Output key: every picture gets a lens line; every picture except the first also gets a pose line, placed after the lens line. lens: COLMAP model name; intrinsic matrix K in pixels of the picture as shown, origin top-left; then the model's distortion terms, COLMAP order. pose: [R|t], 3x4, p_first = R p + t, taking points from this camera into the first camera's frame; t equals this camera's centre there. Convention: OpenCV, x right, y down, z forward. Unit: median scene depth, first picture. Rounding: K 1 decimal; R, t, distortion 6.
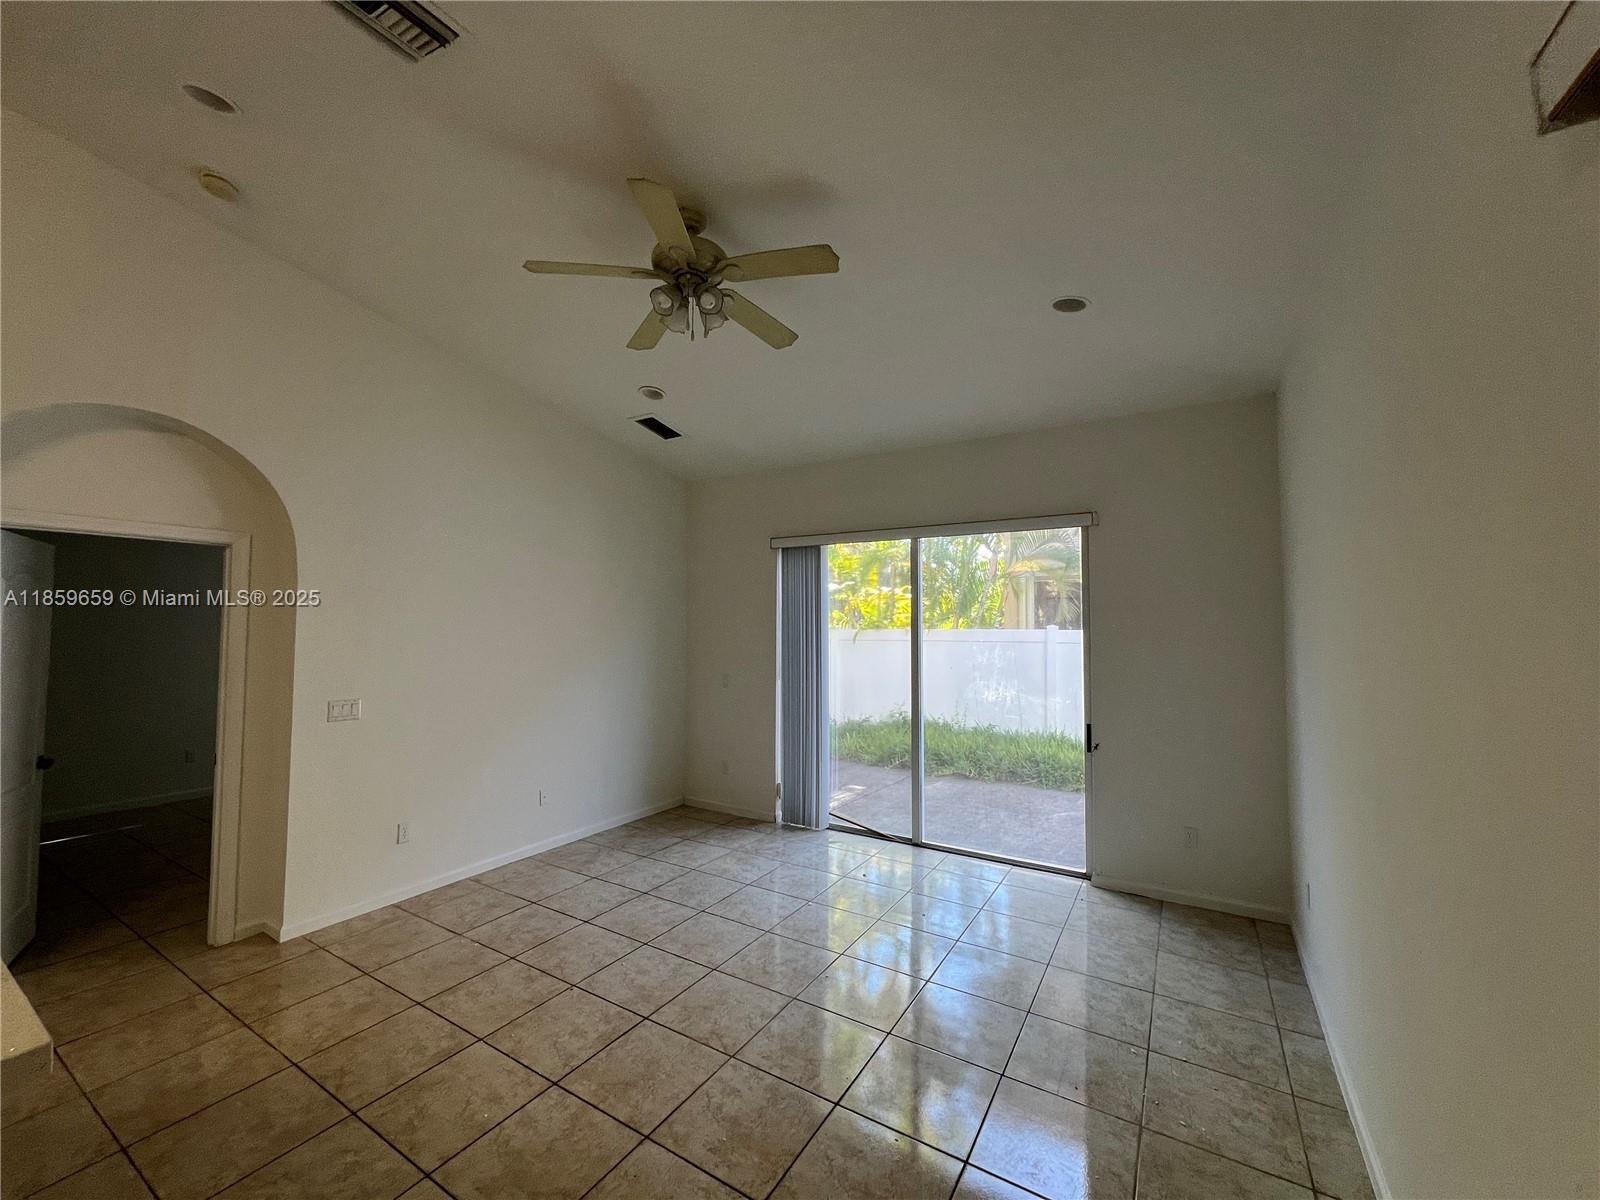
lens RADIAL K [[640.1, 0, 800.0], [0, 640.1, 600.0], [0, 0, 1]] dist [0.000372, -0.000421]
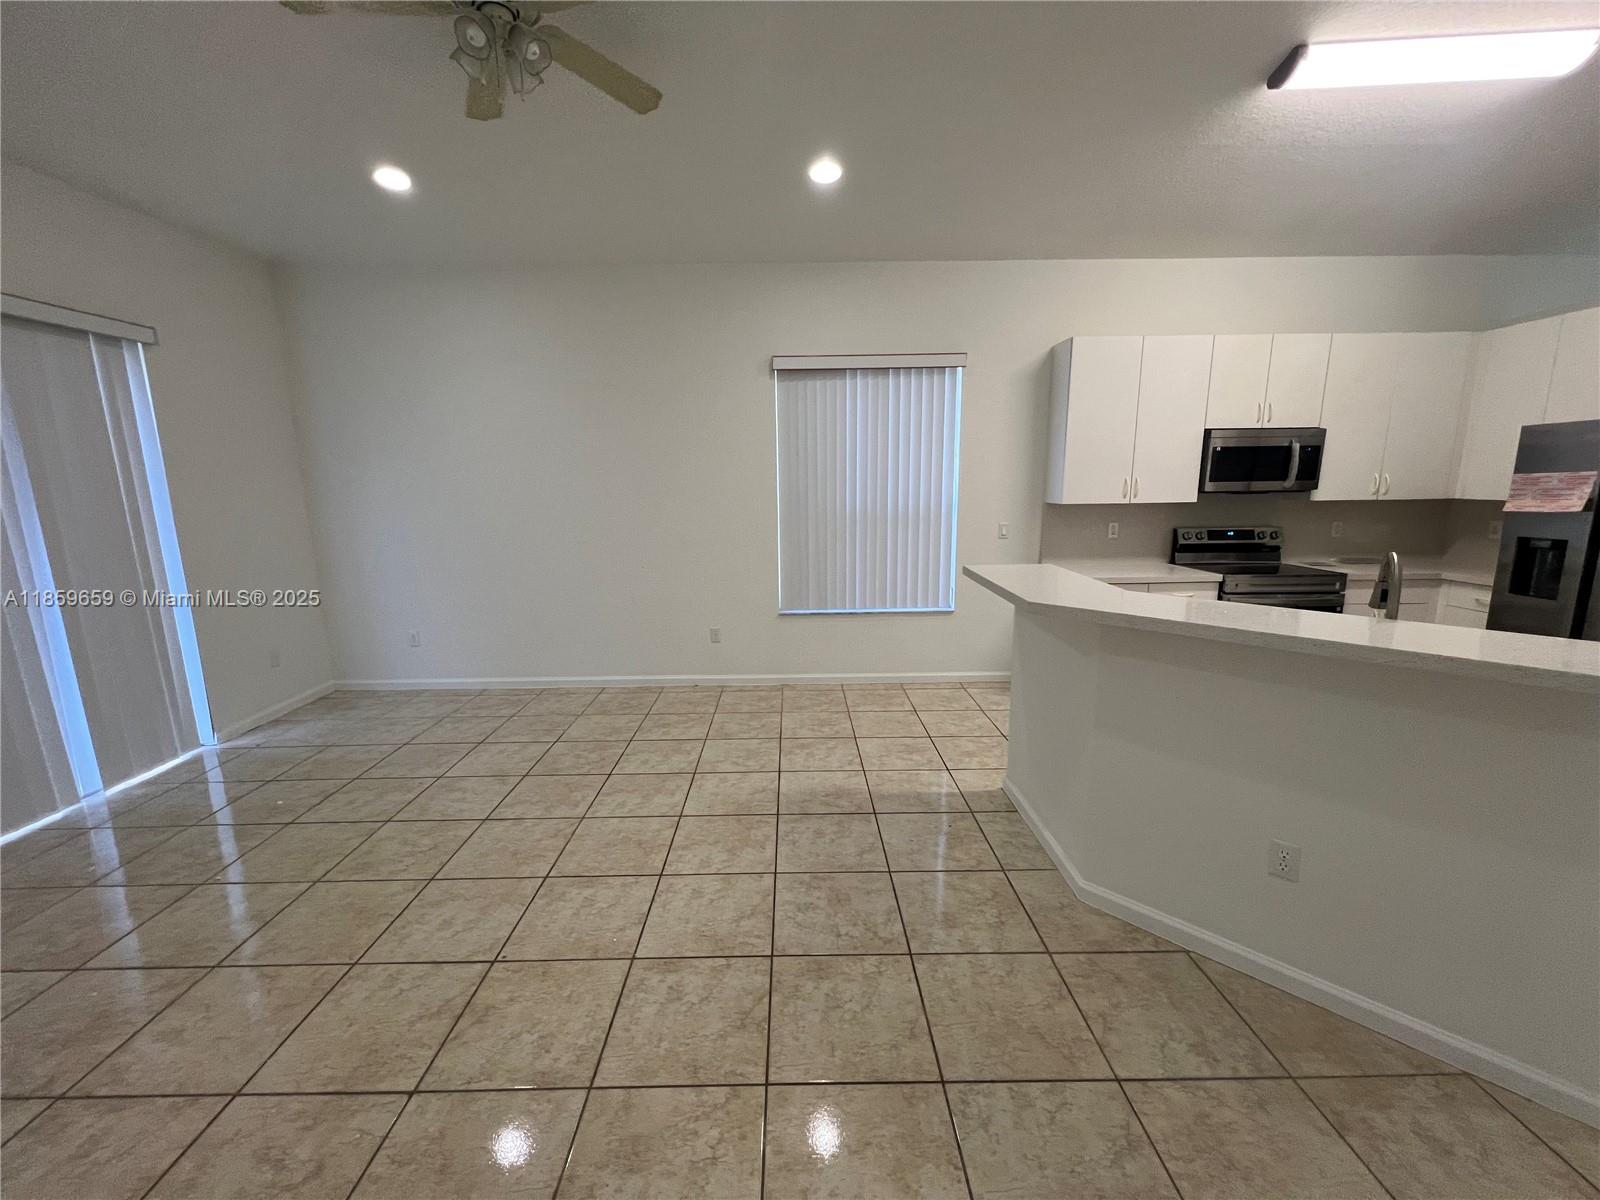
lens RADIAL K [[636.9, 0, 800.0], [0, 636.9, 600.0], [0, 0, 1]] dist [0.000777, -0.000060]
pose [[-0.529724, -0.155627, 0.833770, -0.761990], [-0.021877, 0.985202, 0.169994, 0.057300], [-0.847888, 0.071810, -0.525290, 0.757795]]
